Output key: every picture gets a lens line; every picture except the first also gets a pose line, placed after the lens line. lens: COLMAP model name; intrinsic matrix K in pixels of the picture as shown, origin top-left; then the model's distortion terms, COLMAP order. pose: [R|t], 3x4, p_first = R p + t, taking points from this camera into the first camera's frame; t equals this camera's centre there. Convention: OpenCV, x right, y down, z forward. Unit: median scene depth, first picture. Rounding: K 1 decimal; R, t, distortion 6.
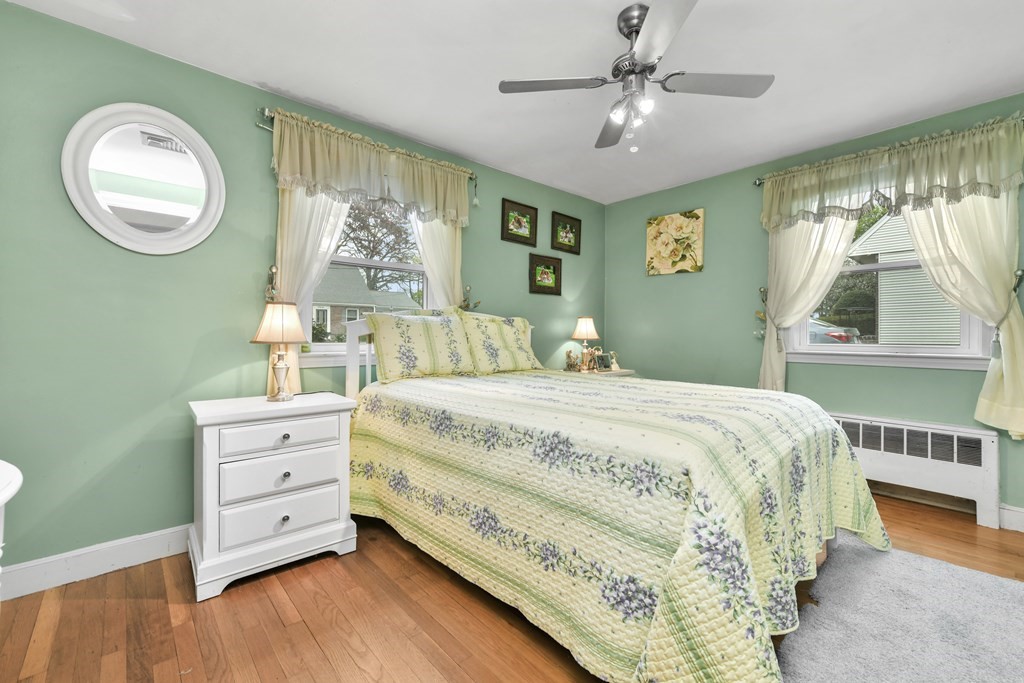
lens RADIAL K [[432.1, 0, 512.0], [0, 432.1, 341.5], [0, 0, 1]] dist [-0.000576, 0.000076]
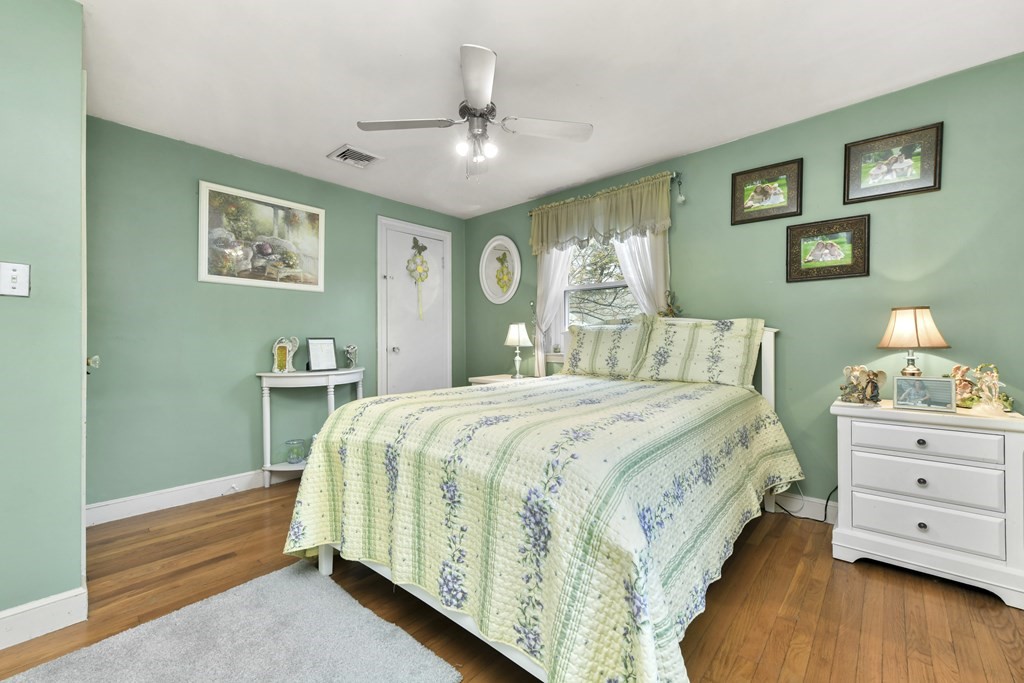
lens RADIAL K [[413.6, 0, 514.8], [0, 413.6, 339.4], [0, 0, 1]] dist [-0.000981, 0.000330]
pose [[0.103130, 0.001783, -0.994666, 0.699346], [-0.006855, 0.999976, 0.001082, -0.015127], [0.994644, 0.006707, 0.103140, 0.494710]]
